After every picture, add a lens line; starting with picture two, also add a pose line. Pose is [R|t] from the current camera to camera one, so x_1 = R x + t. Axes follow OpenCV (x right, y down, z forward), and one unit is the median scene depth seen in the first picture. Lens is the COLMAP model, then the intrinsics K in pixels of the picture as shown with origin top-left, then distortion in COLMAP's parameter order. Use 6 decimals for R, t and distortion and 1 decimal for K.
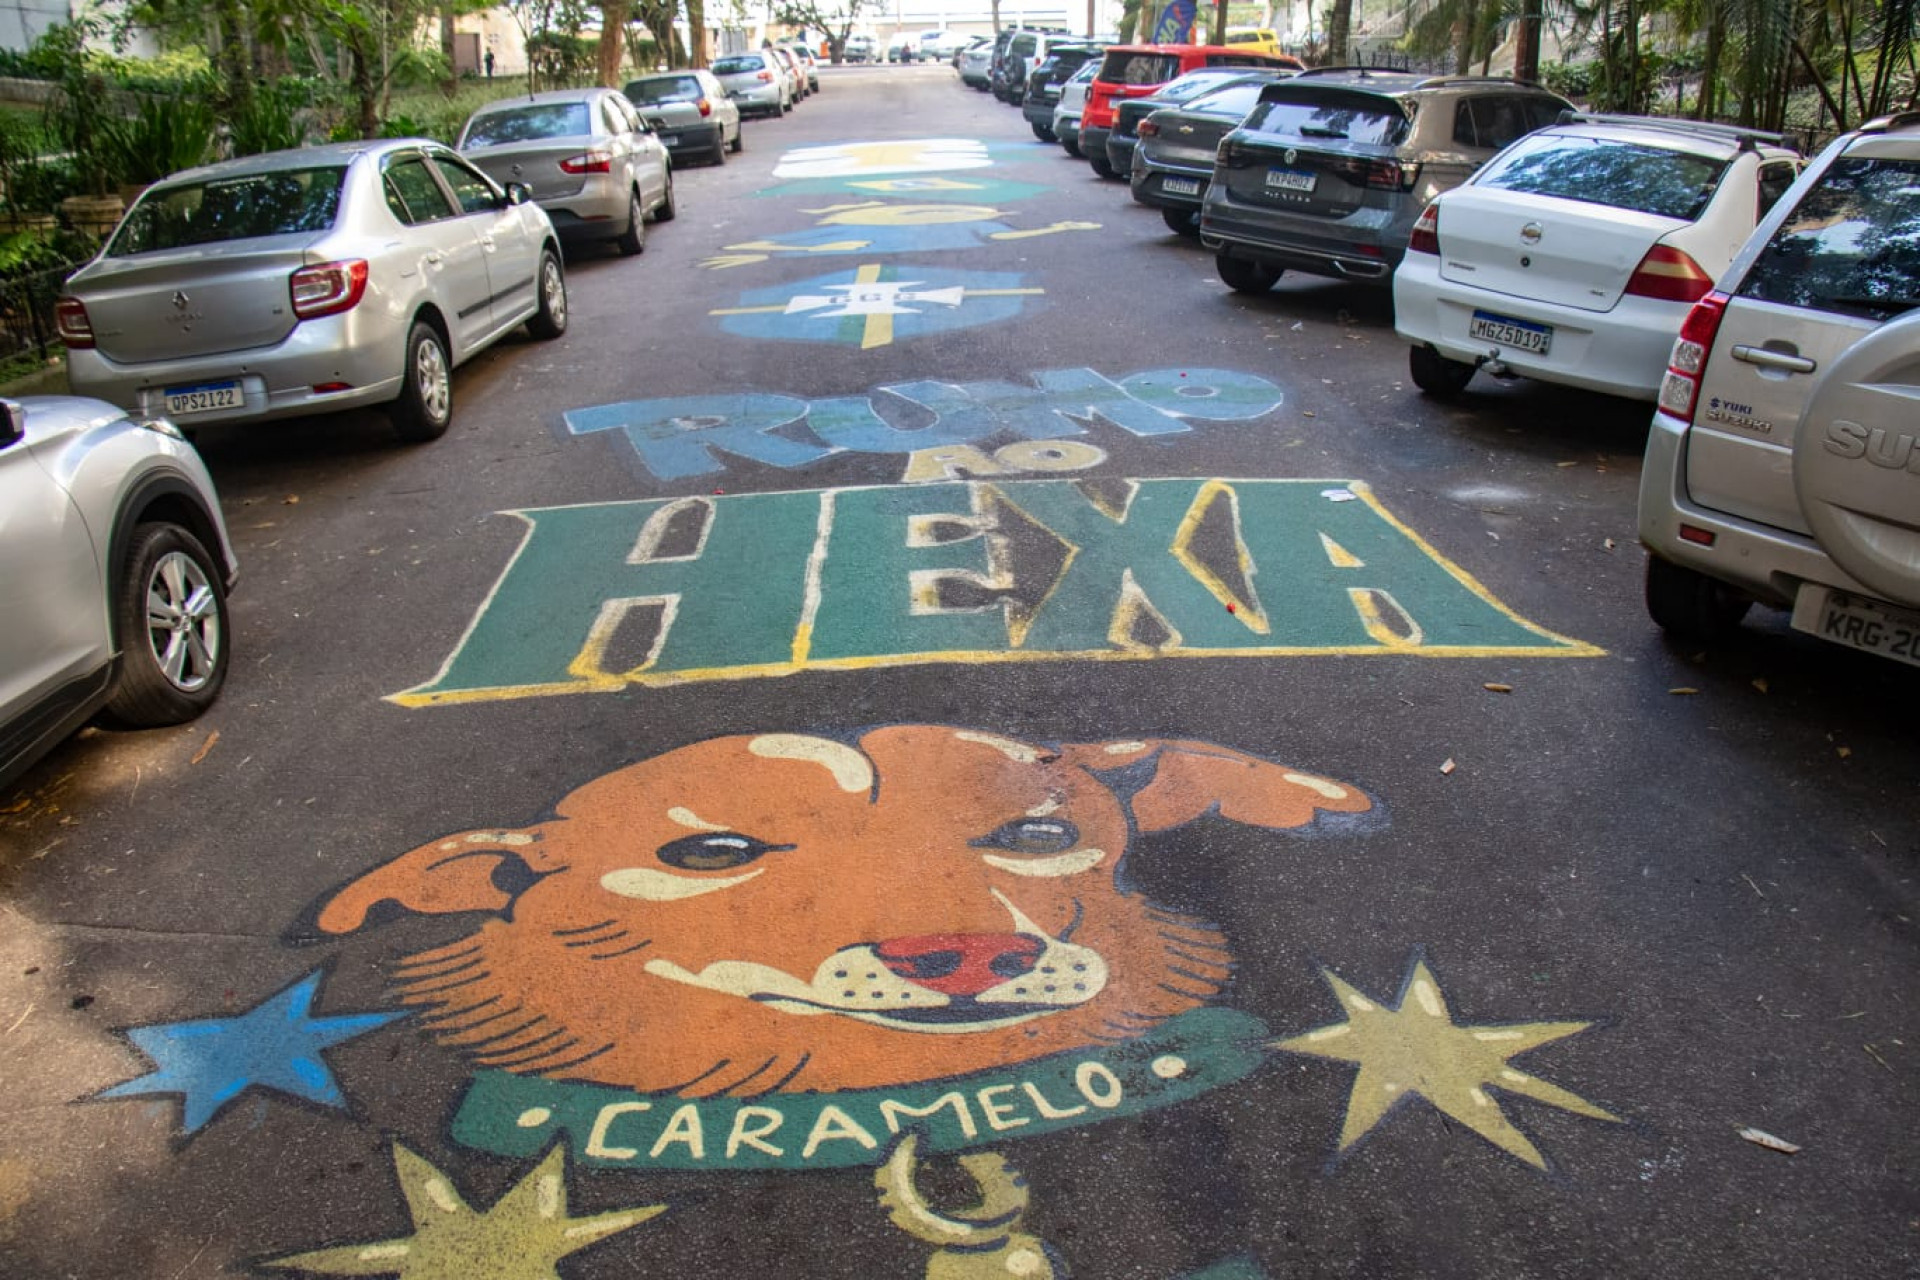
lens RADIAL K [[1603.7, 0, 980.7], [0, 1603.7, 629.8], [0, 0, 1]] dist [-0.201539, 0.176599]
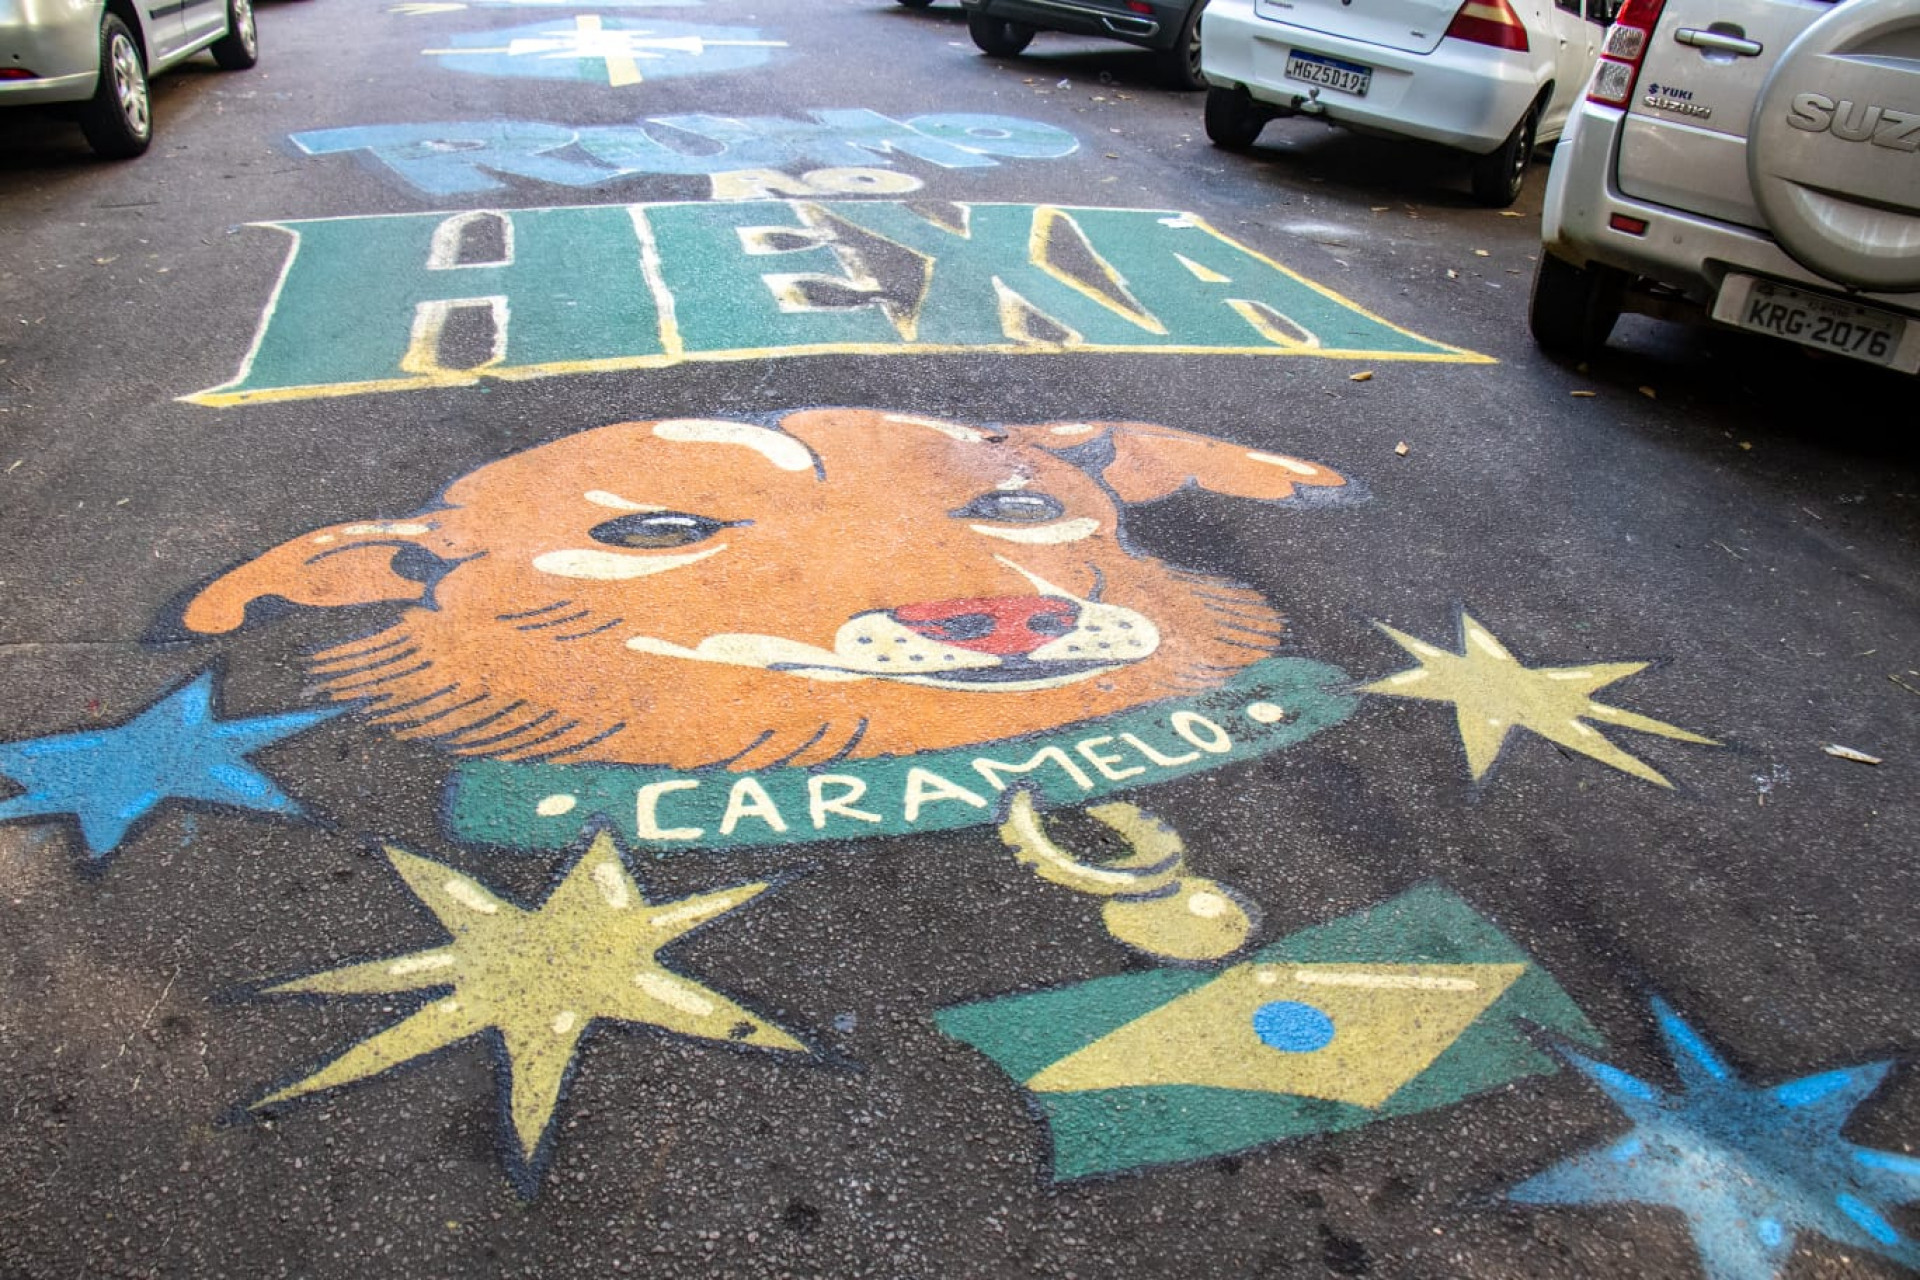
lens RADIAL K [[1603.7, 0, 980.7], [0, 1603.7, 629.8], [0, 0, 1]] dist [-0.201539, 0.176599]
pose [[0.970912, -0.026955, 0.237916, -0.197299], [0.003467, 0.995121, 0.098598, 0.104878], [-0.239413, -0.094905, 0.966268, 0.115591]]
